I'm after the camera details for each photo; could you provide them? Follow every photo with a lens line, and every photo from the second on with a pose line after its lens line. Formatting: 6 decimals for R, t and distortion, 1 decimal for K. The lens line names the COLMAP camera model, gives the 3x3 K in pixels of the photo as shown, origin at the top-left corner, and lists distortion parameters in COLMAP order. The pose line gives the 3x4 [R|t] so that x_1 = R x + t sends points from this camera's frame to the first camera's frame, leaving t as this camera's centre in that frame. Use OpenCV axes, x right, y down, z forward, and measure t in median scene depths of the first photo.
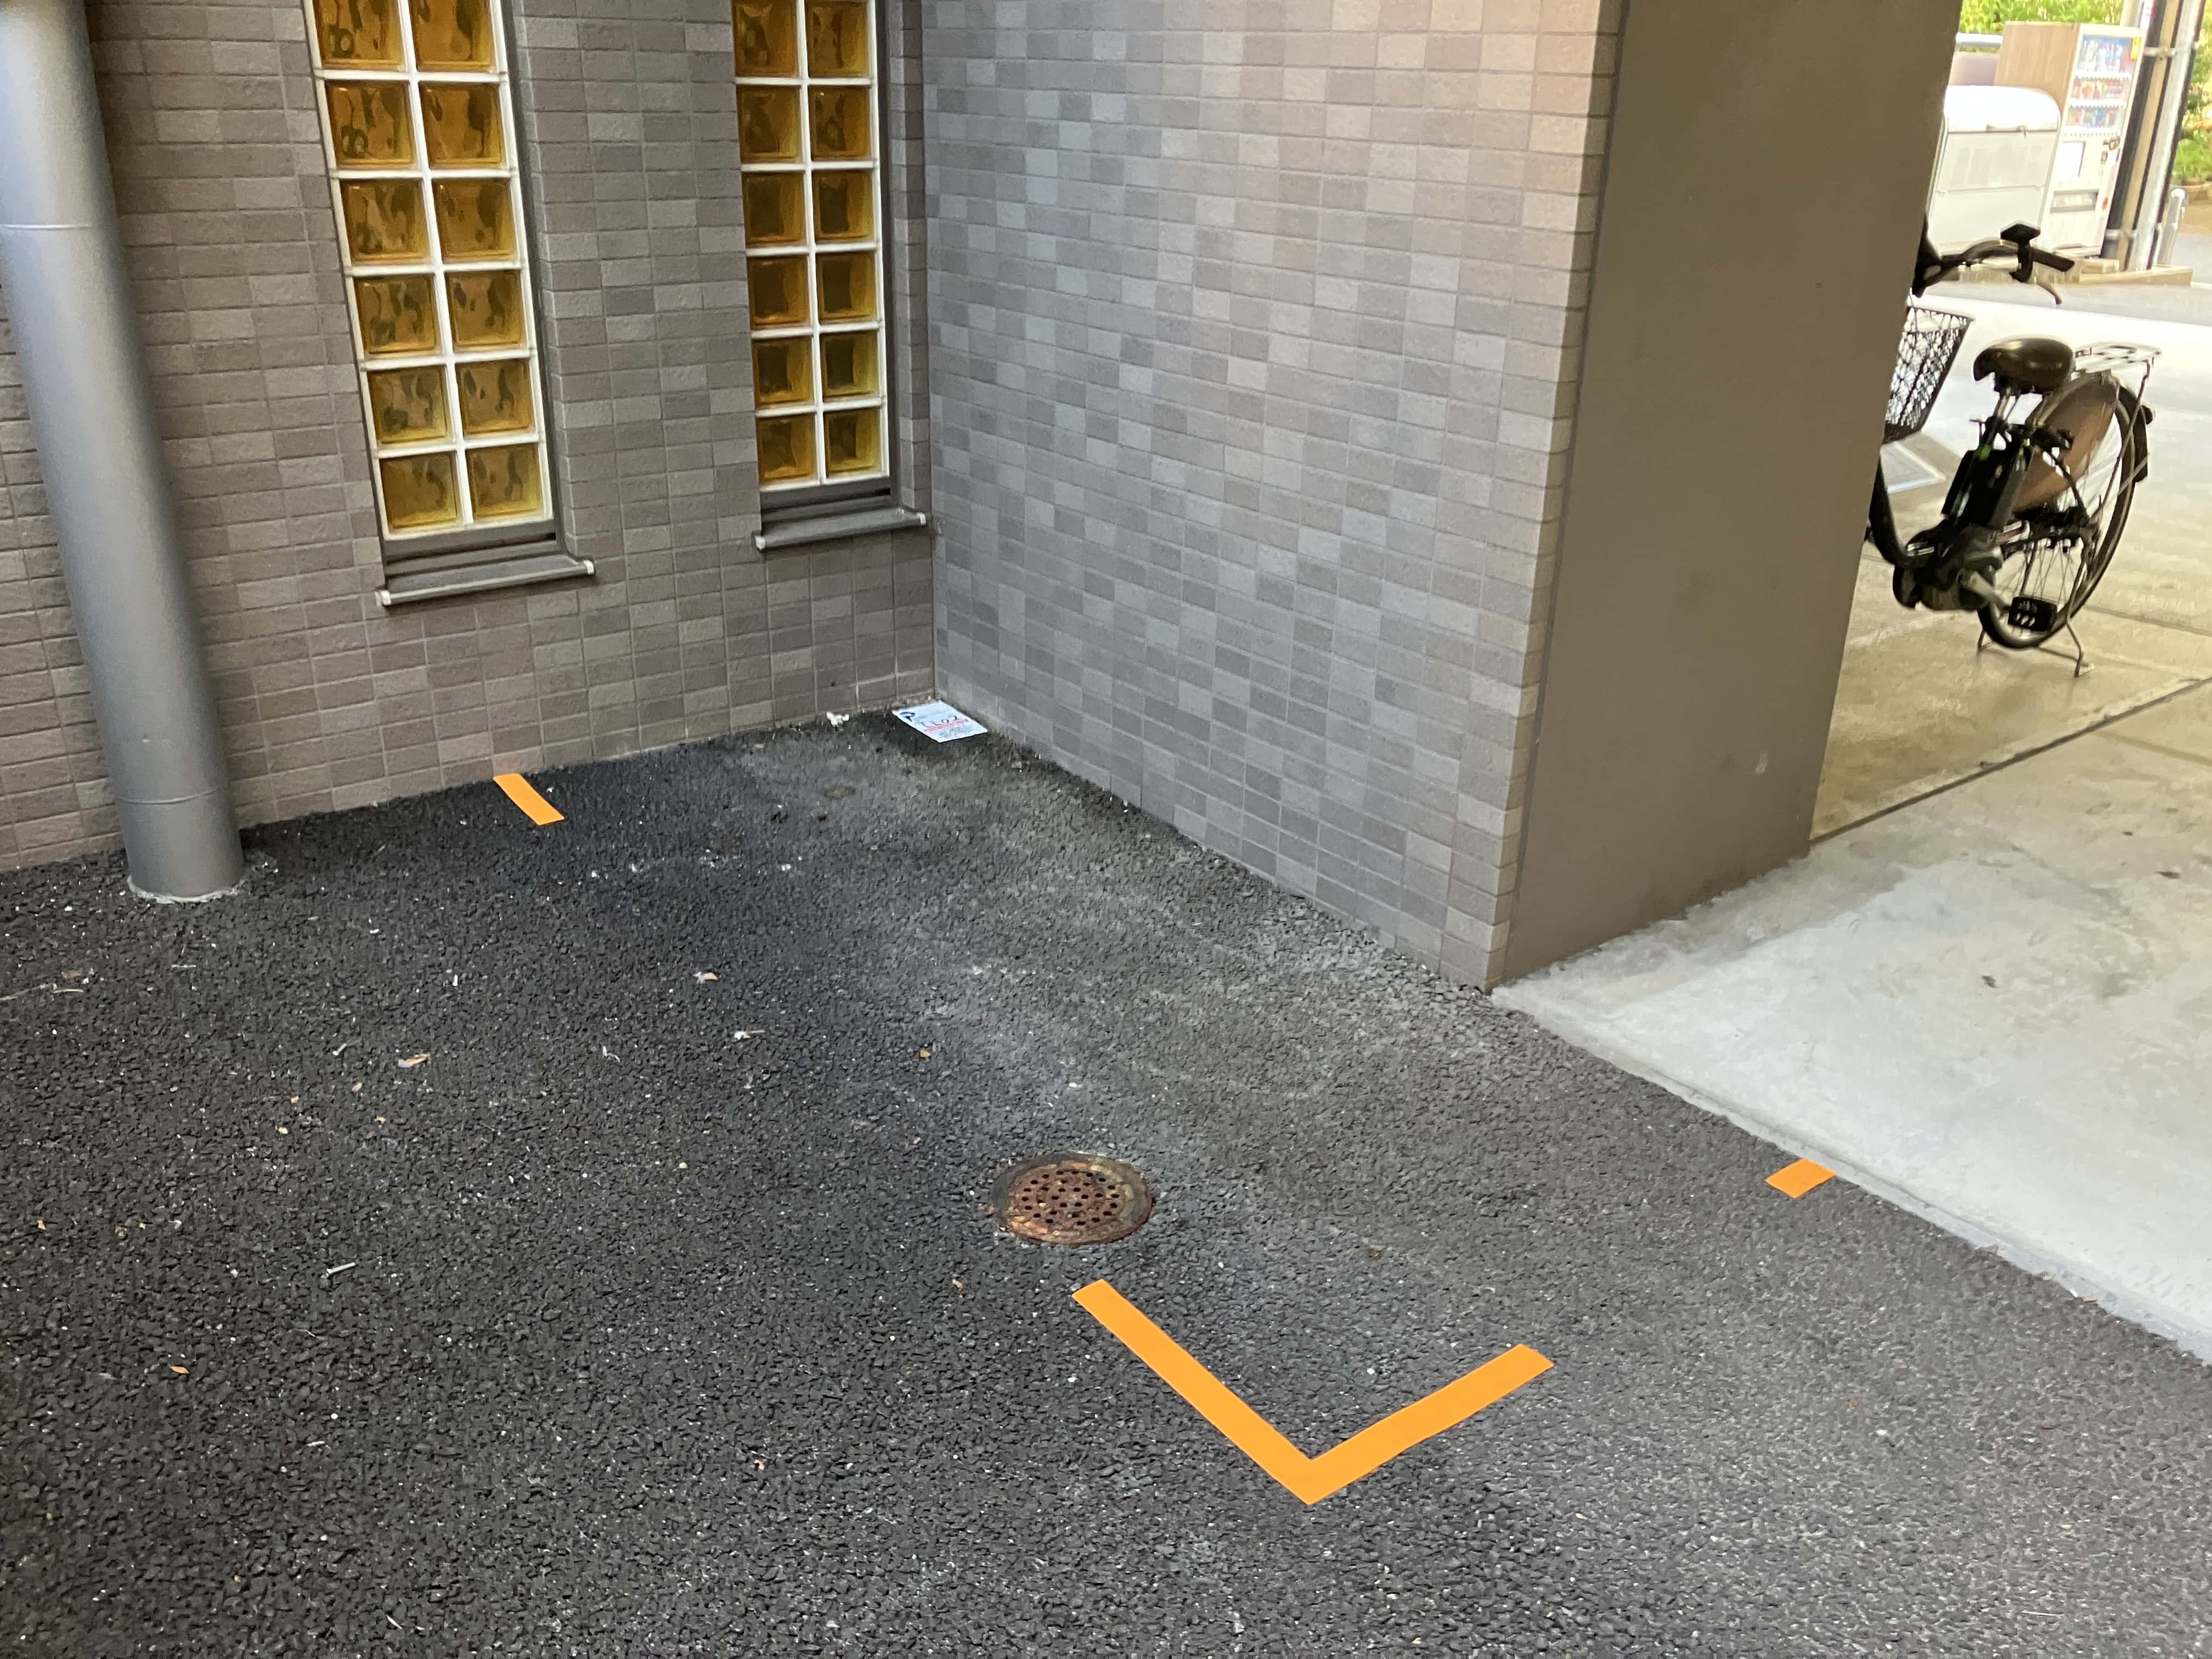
lens RADIAL K [[1803.6, 0, 1106.0], [0, 1803.6, 829.5], [0, 0, 1]] dist [0.018771, -0.019726]
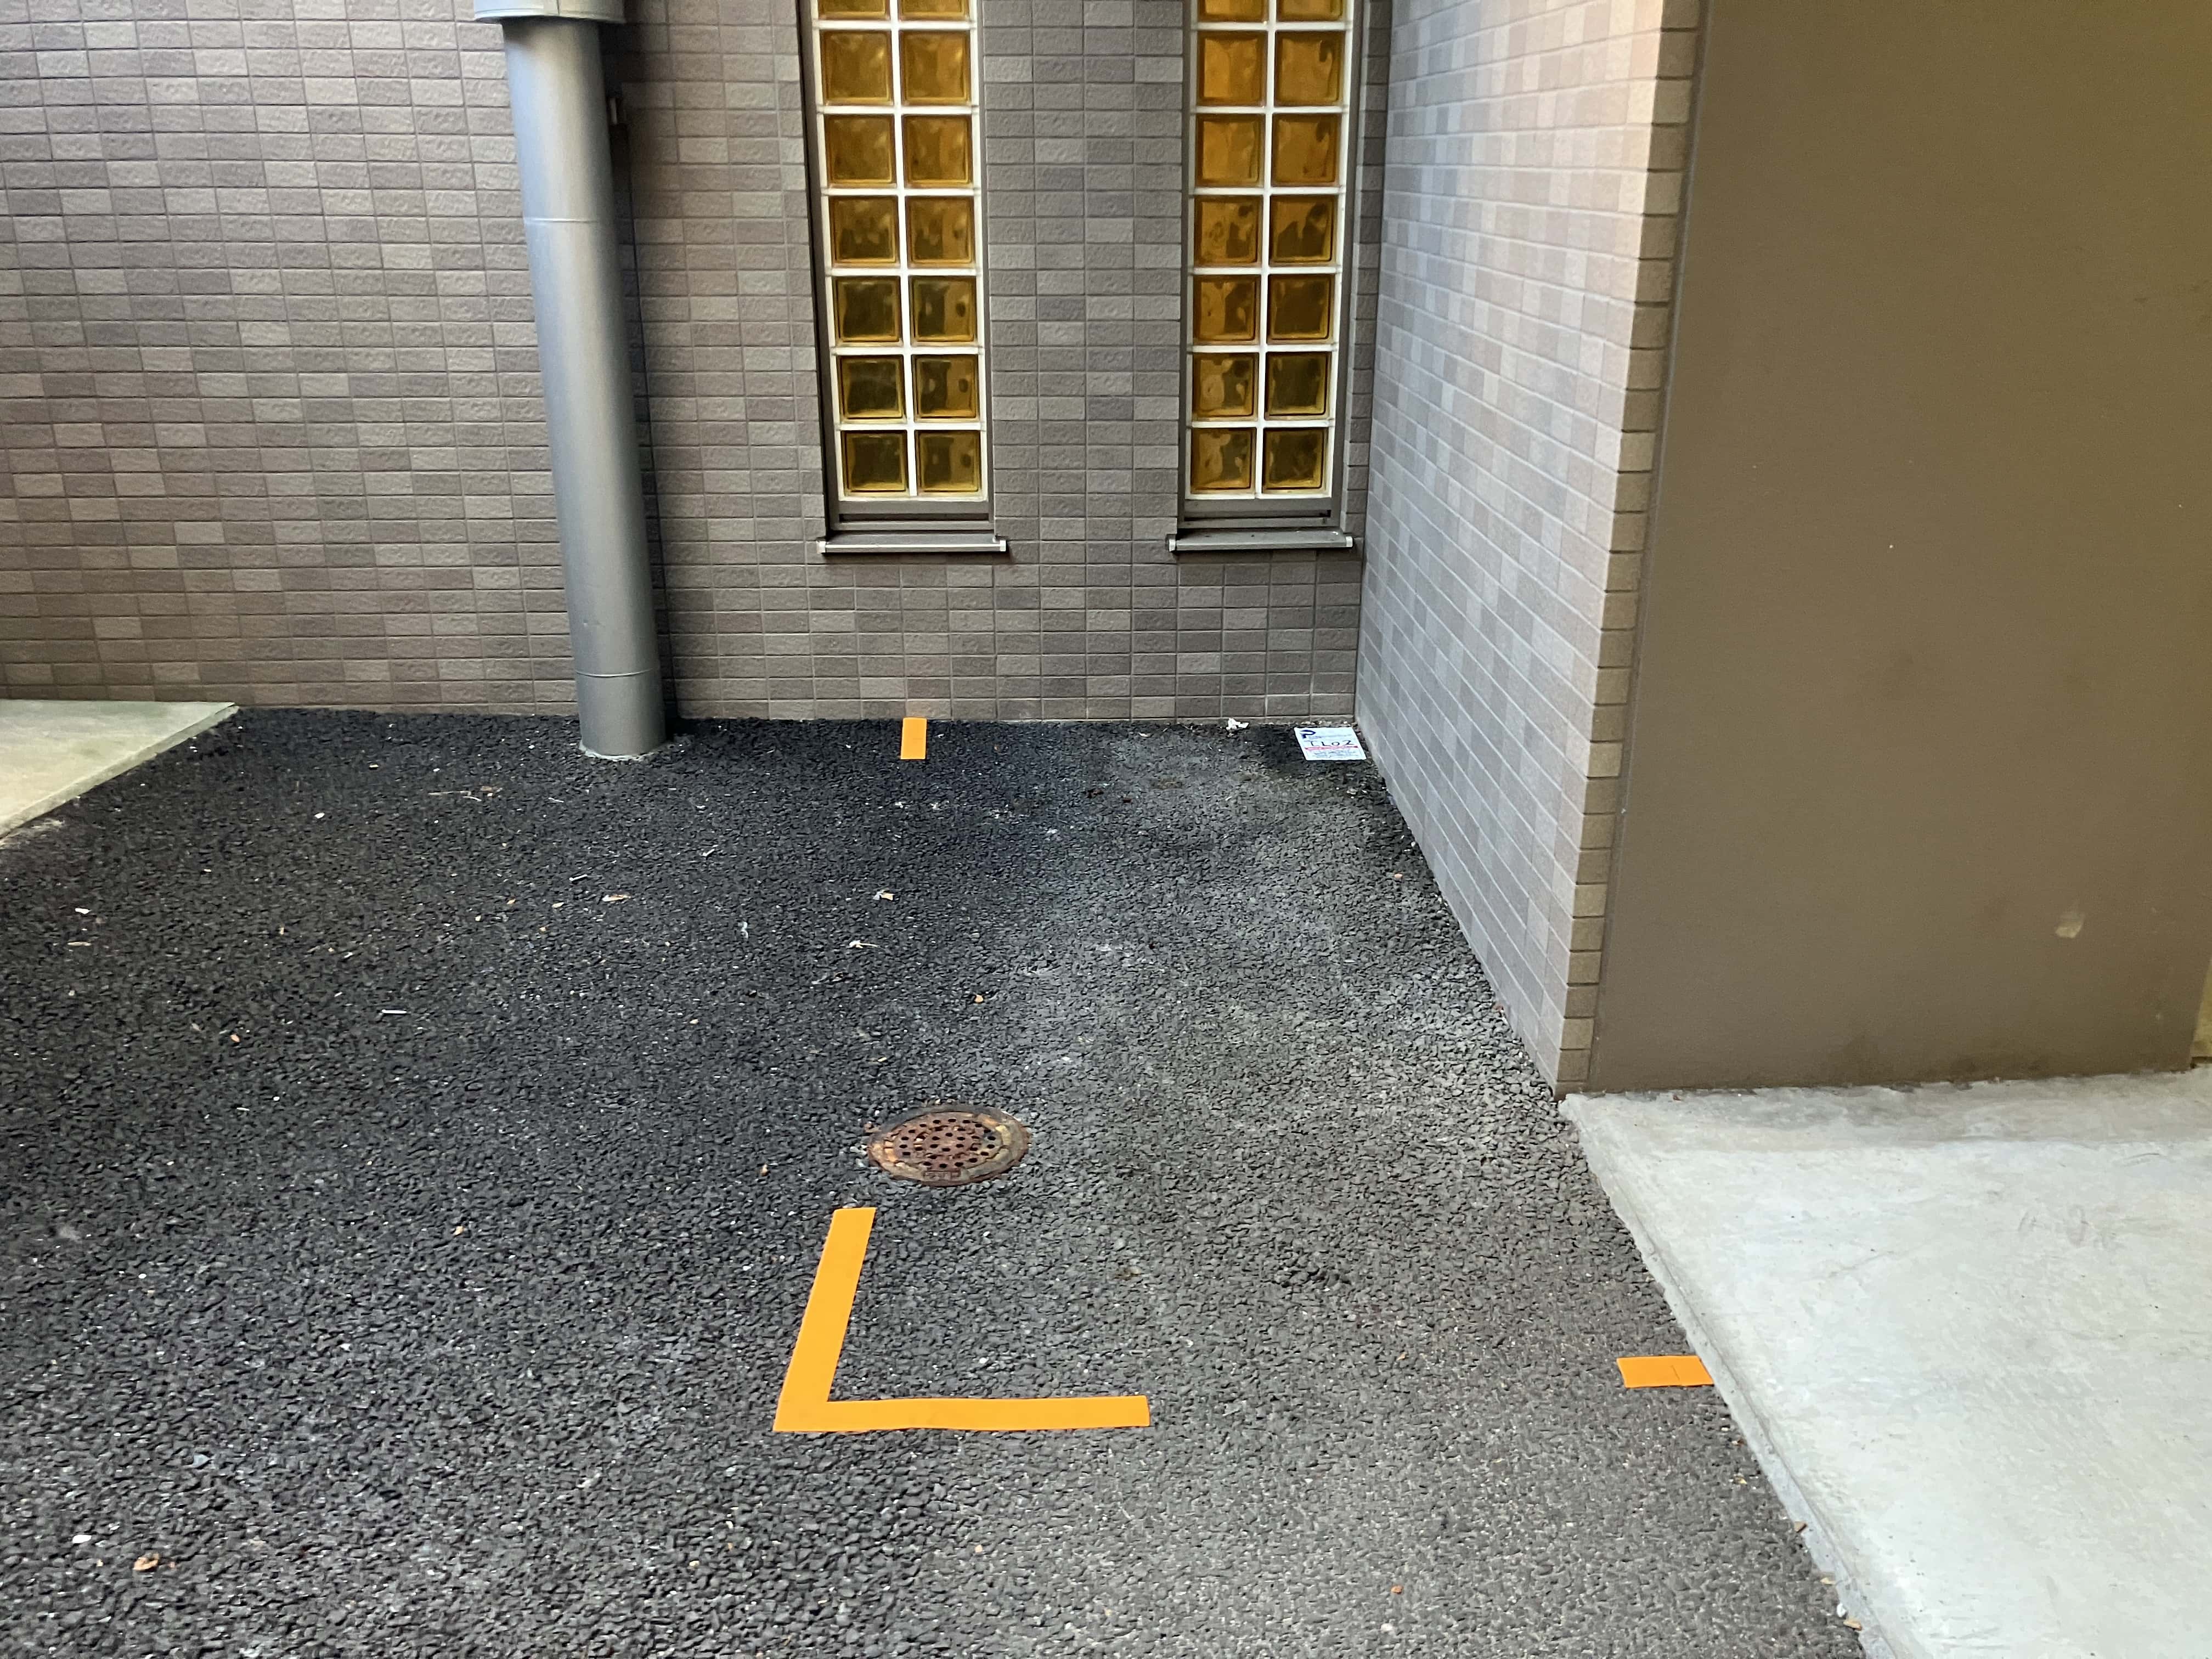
lens RADIAL K [[1767.2, 0, 1106.0], [0, 1767.2, 829.5], [0, 0, 1]] dist [0.110178, -0.377635]
pose [[0.821665, 0.181719, -0.540226, 0.407865], [-0.208271, 0.977995, 0.012201, 0.000101], [0.530556, 0.102489, 0.841431, 0.132953]]
